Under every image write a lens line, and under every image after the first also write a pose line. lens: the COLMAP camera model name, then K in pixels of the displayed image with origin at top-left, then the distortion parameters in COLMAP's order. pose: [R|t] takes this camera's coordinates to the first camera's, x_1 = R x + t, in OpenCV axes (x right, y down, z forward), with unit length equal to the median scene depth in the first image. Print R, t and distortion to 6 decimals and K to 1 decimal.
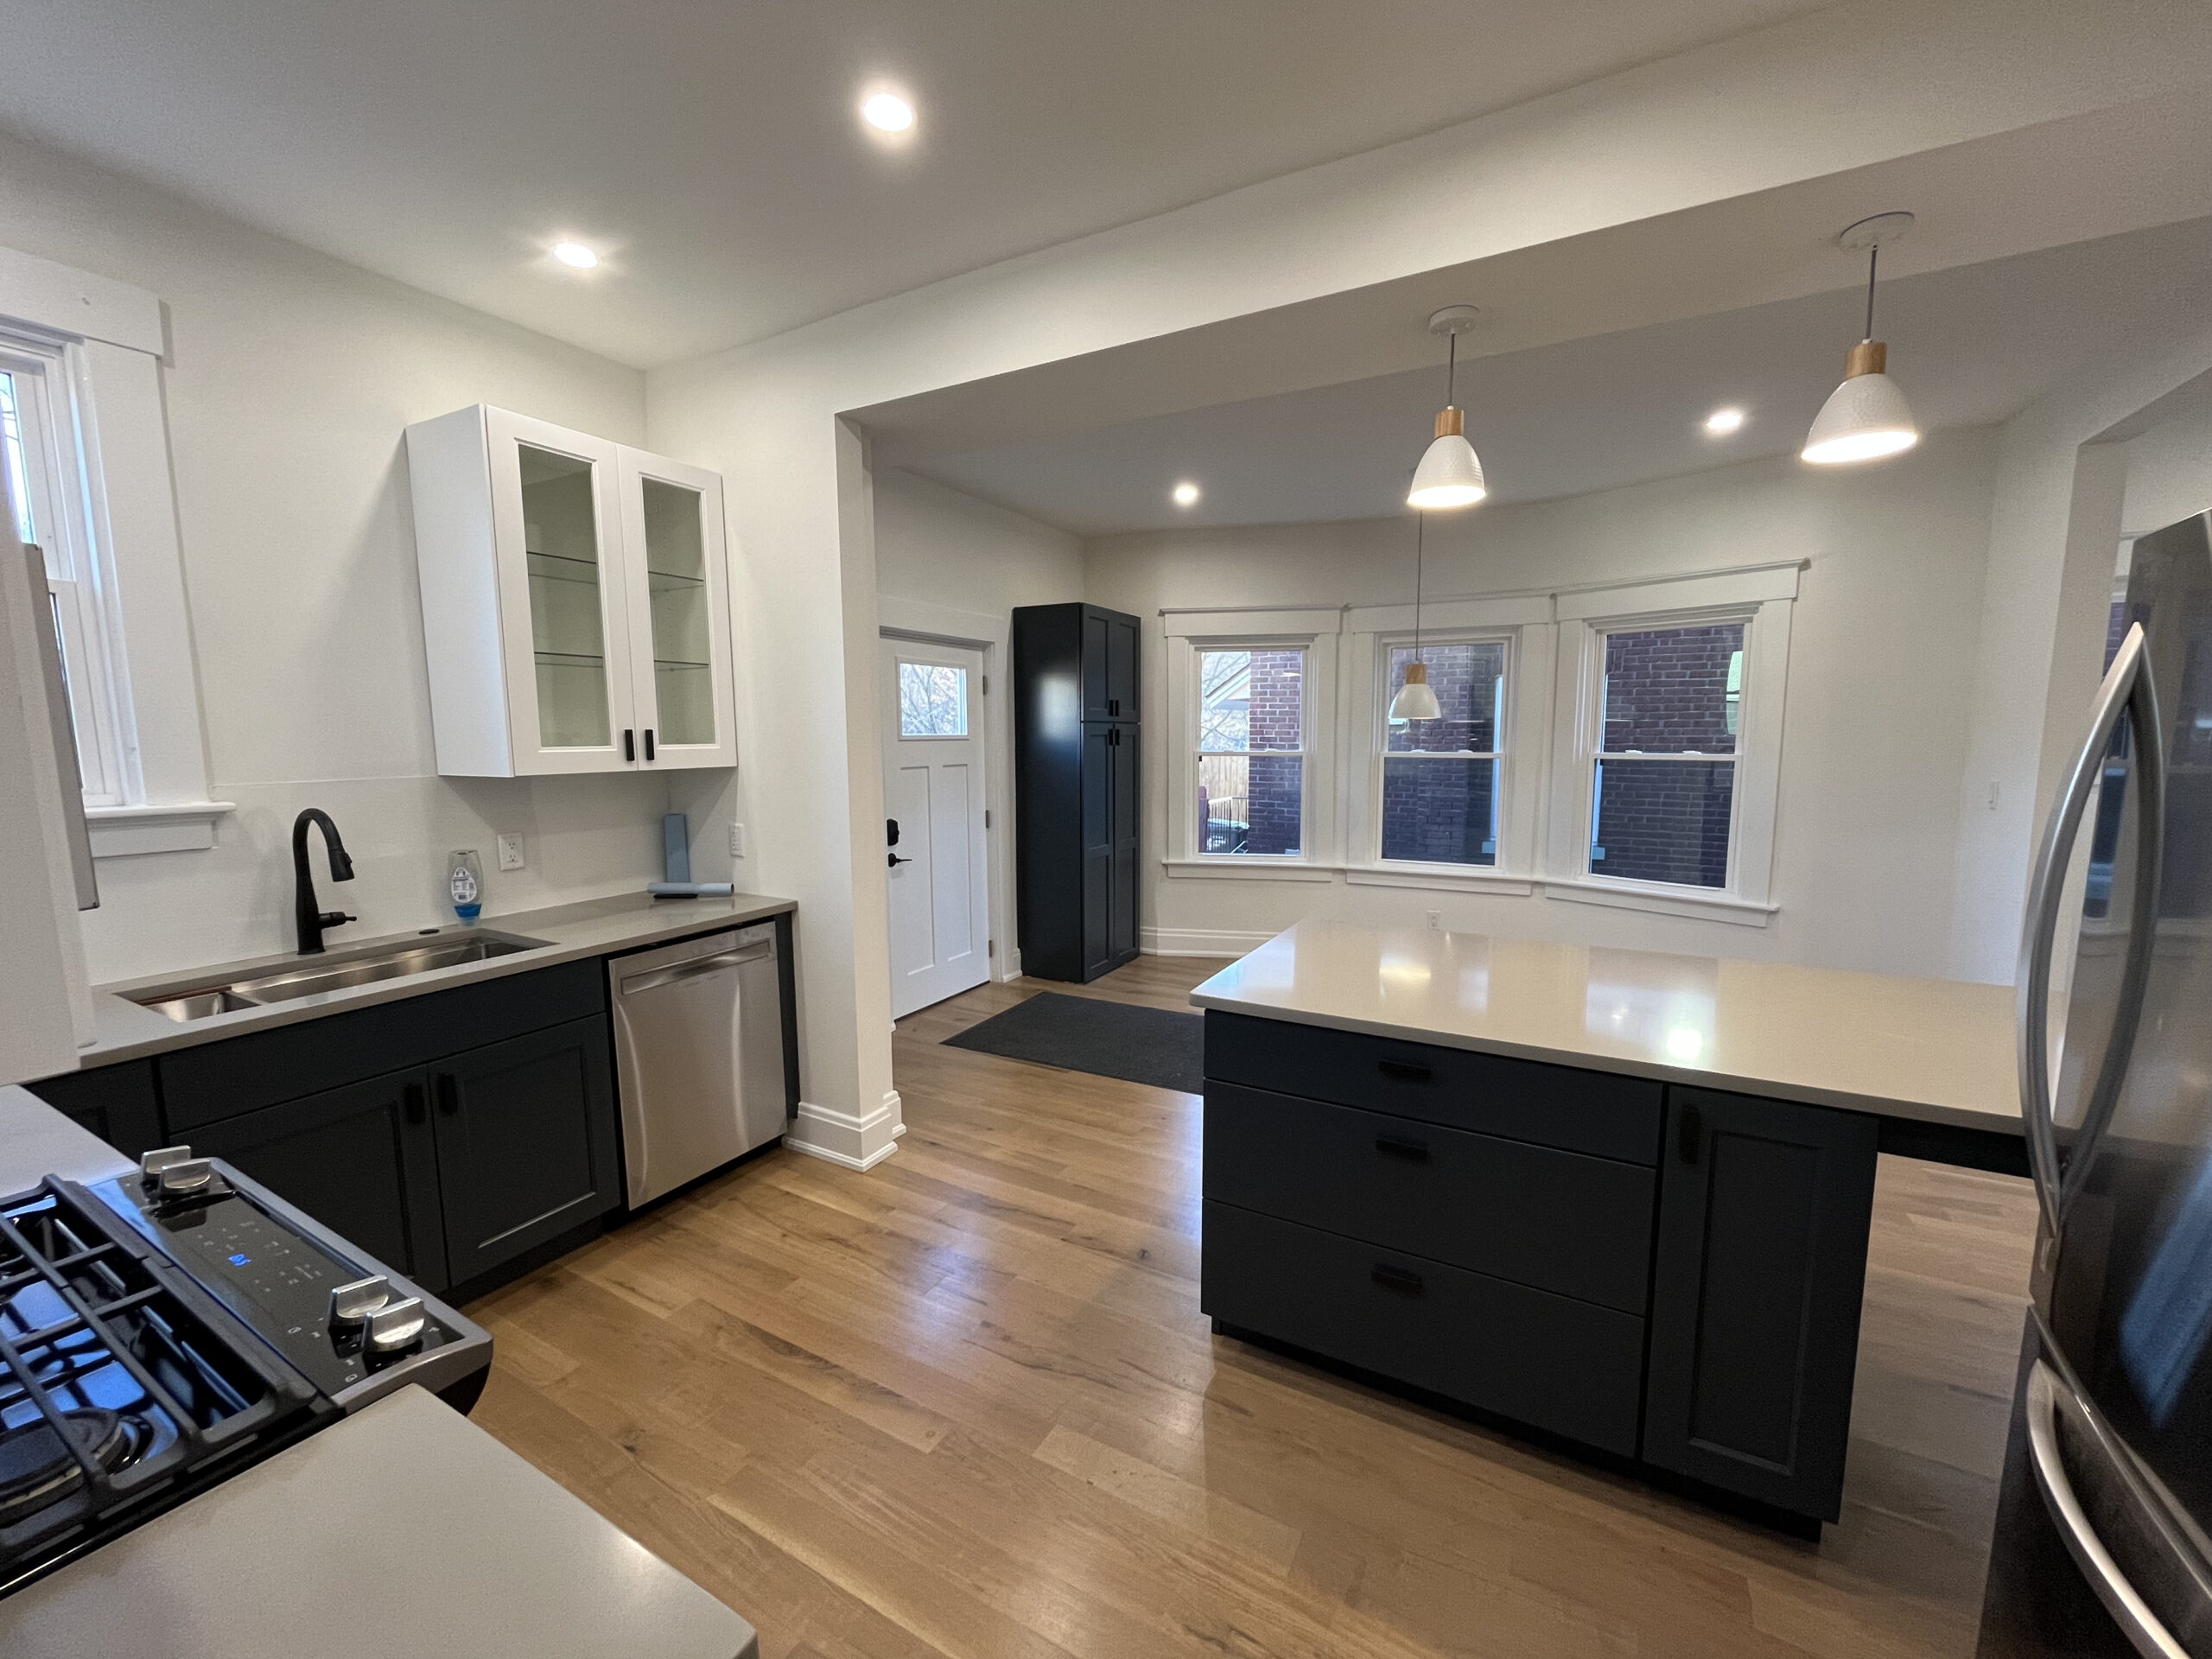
lens RADIAL K [[890.6, 0, 1103.1], [0, 890.6, 837.0], [0, 0, 1]] dist [-0.004650, 0.000585]
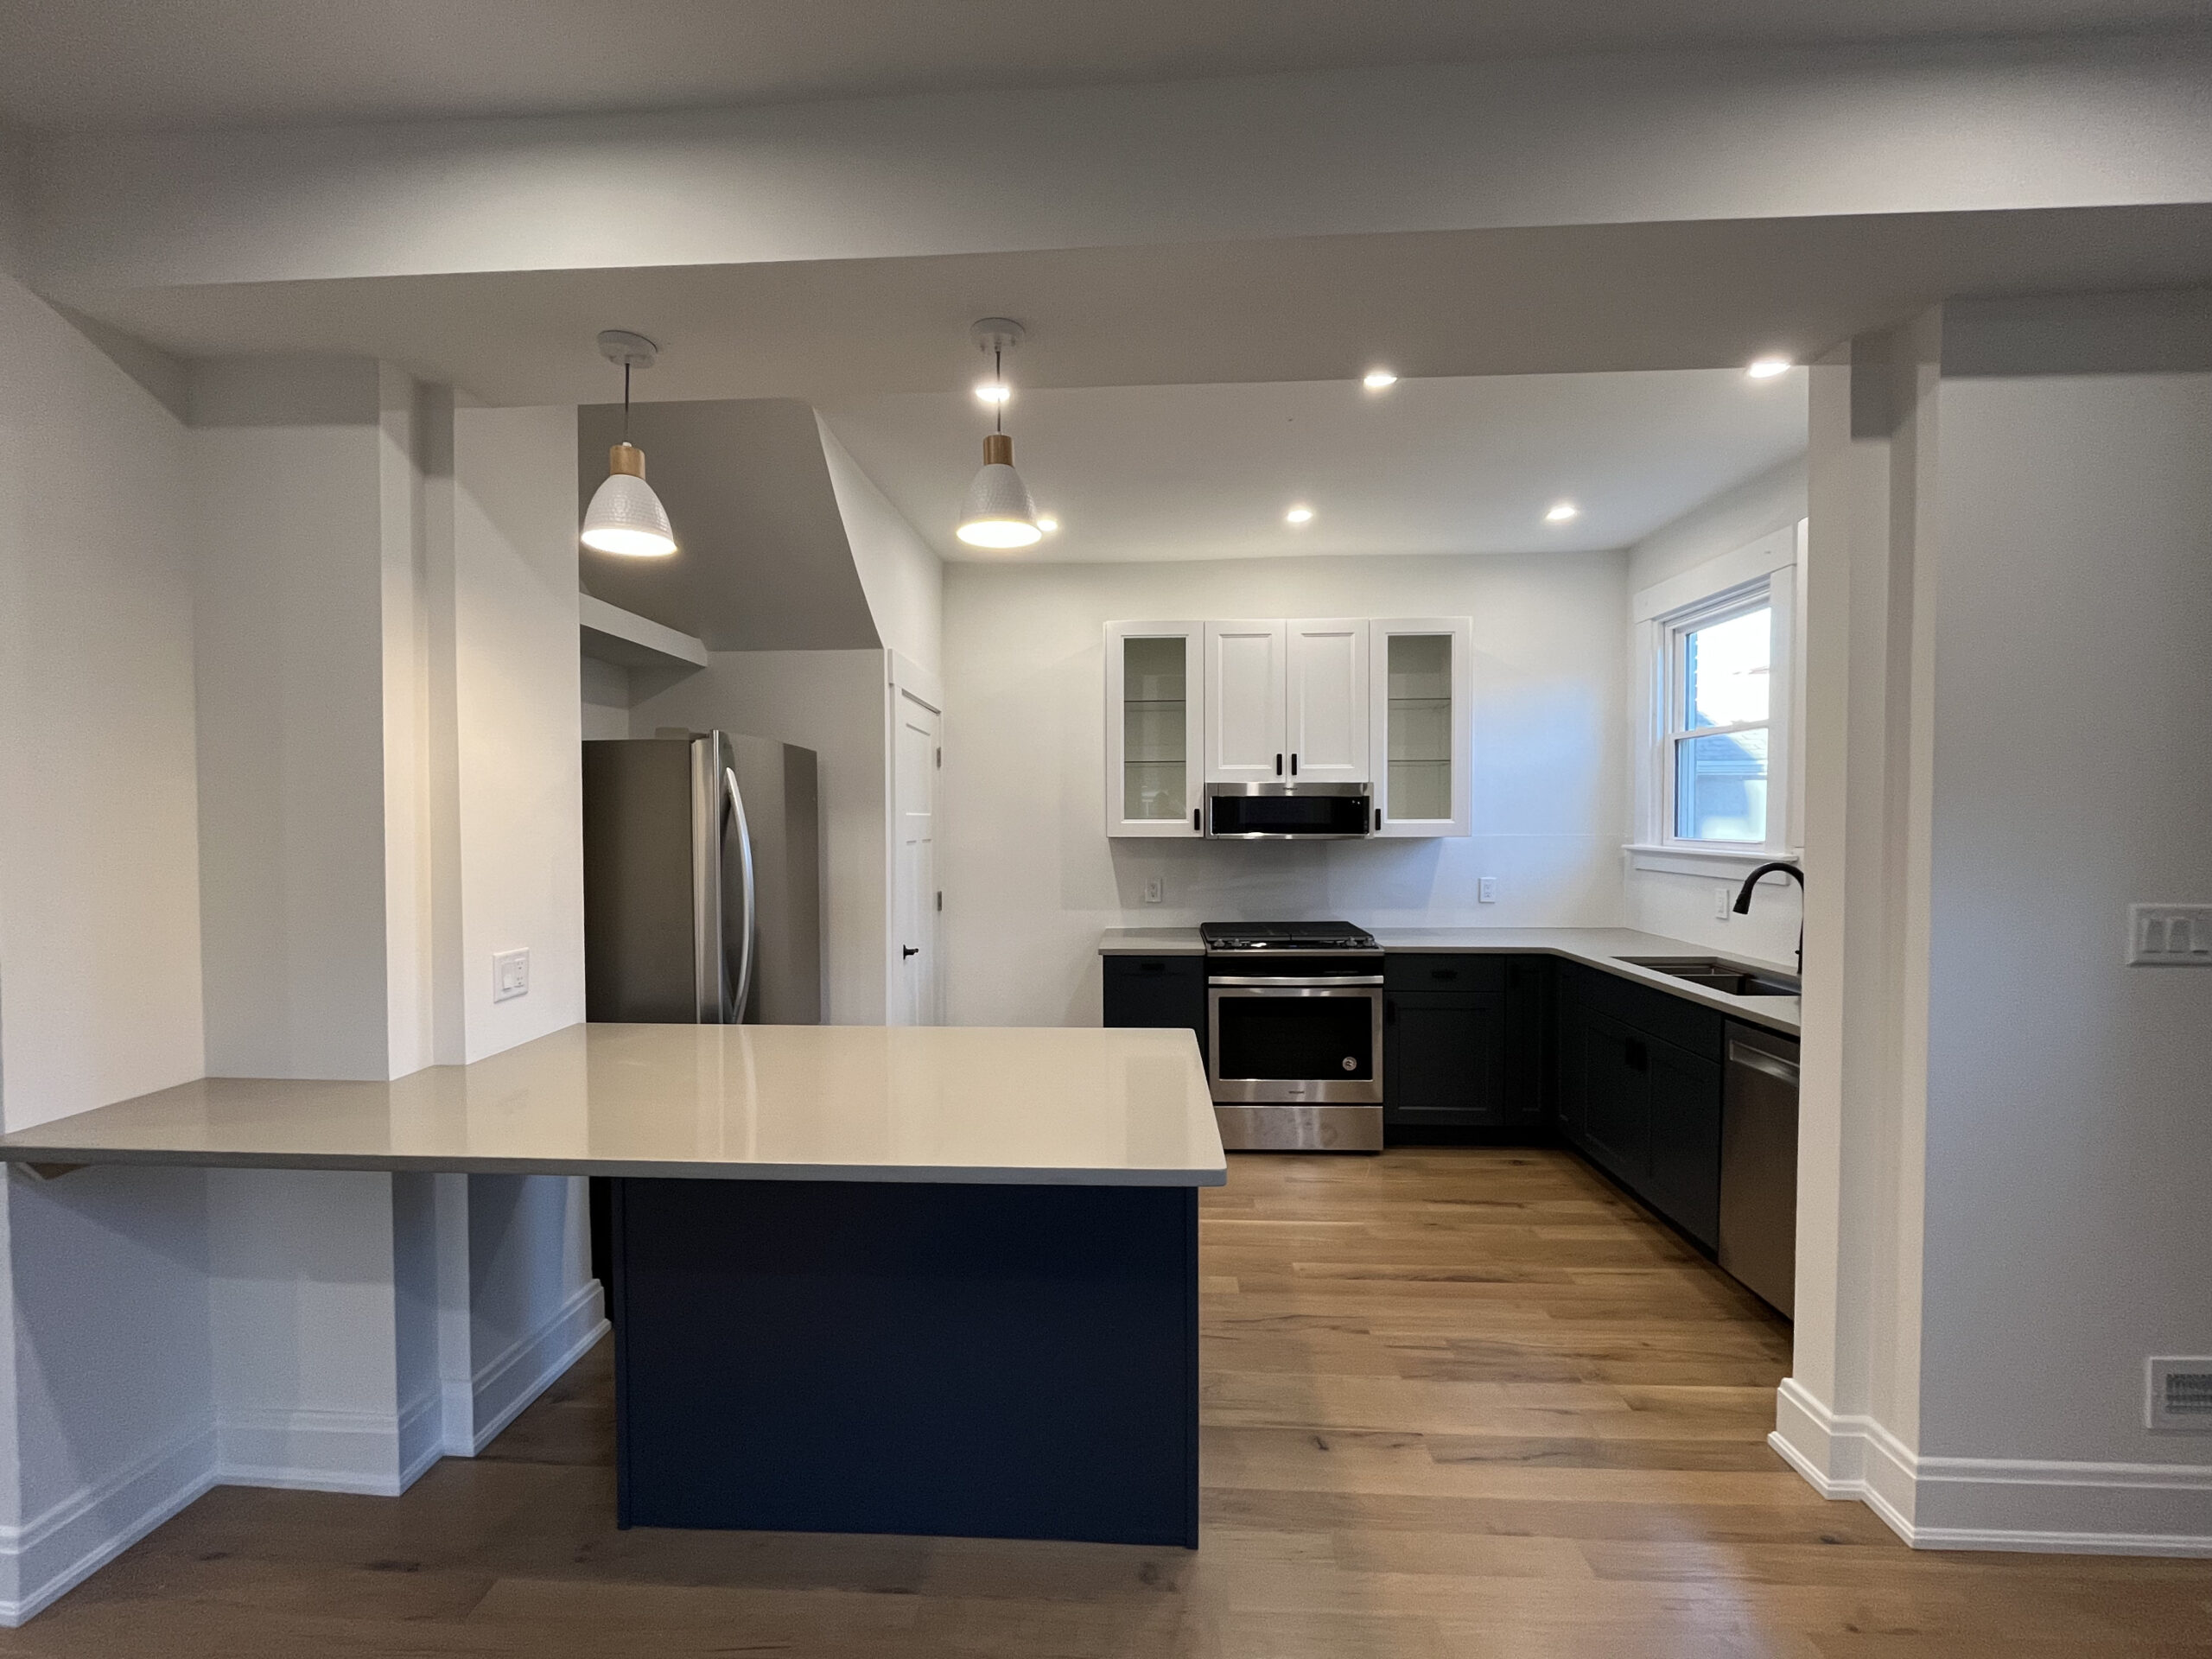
lens RADIAL K [[890.6, 0, 1103.1], [0, 890.6, 837.0], [0, 0, 1]] dist [-0.004650, 0.000585]
pose [[-0.895223, 0.016590, -0.445309, 0.545994], [-0.046804, 0.990279, 0.130985, -0.170423], [0.443153, 0.138103, -0.885744, 1.472928]]
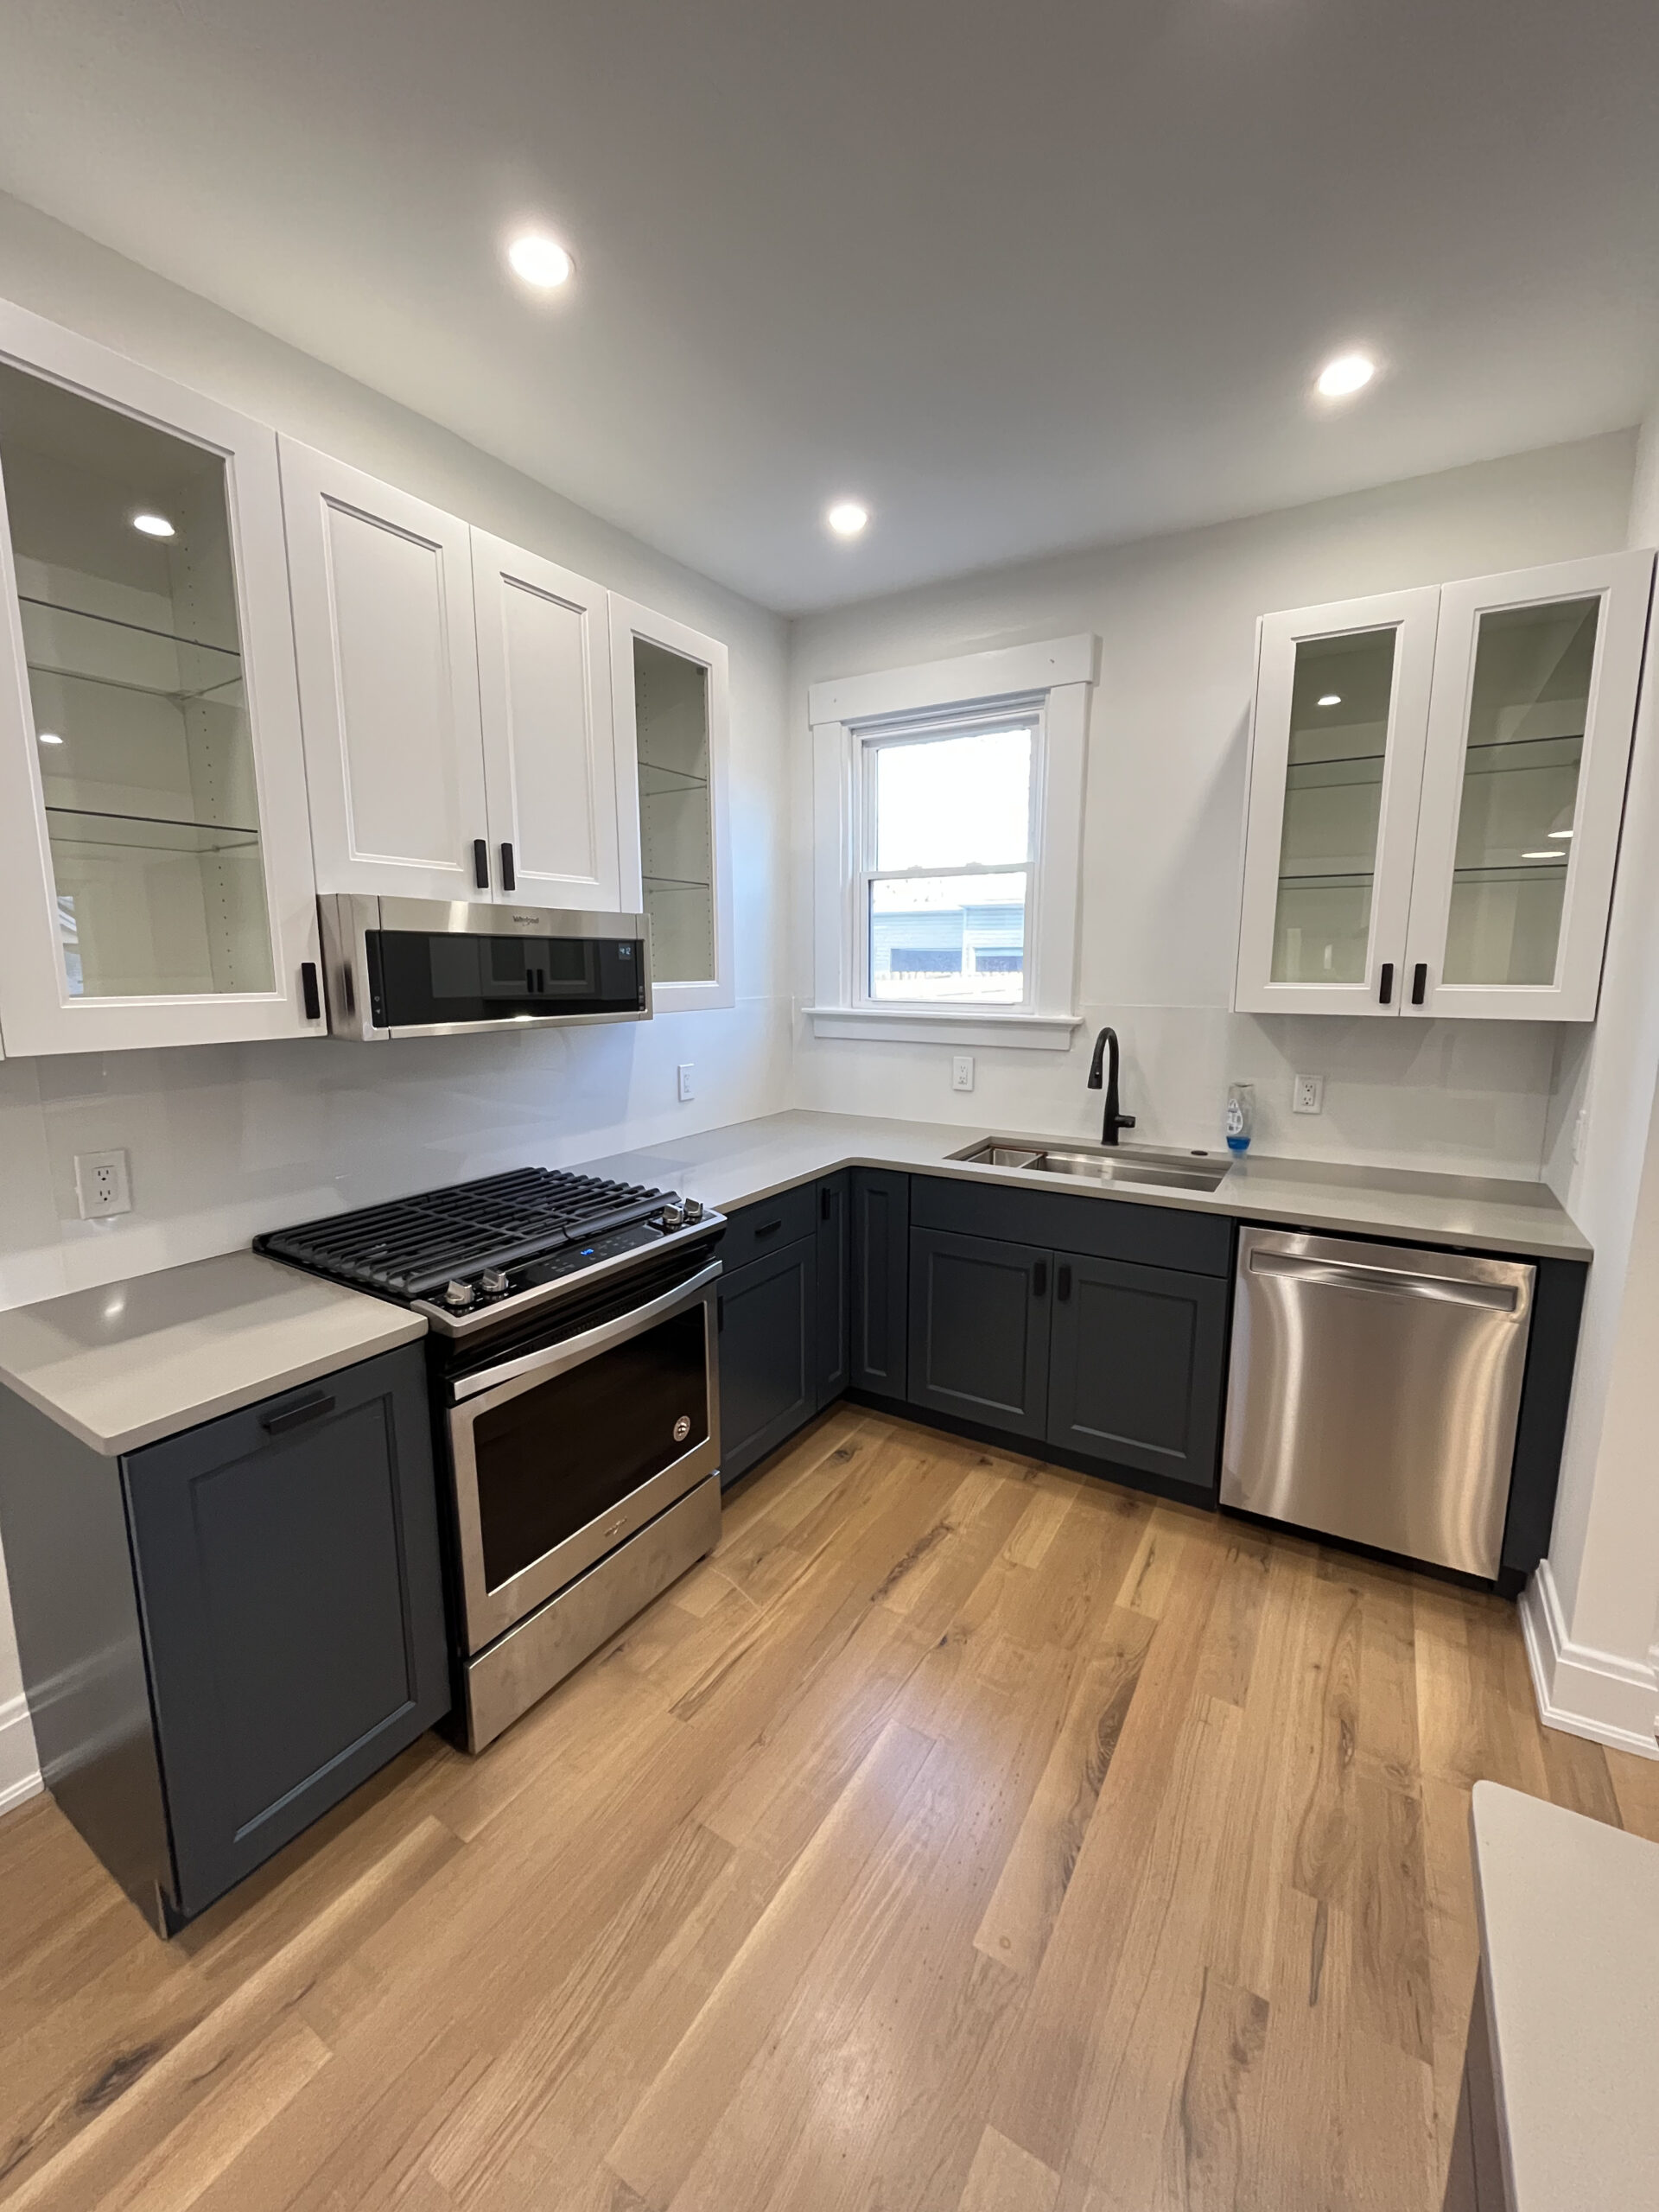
lens RADIAL K [[890.6, 0, 822.7], [0, 890.6, 1102.5], [0, 0, 1]] dist [-0.004650, 0.000585]
pose [[-0.044997, 0.159441, -0.986181, 0.294501], [-0.118030, 0.979418, 0.163733, -0.071927], [0.991990, 0.123766, -0.025252, 0.552991]]
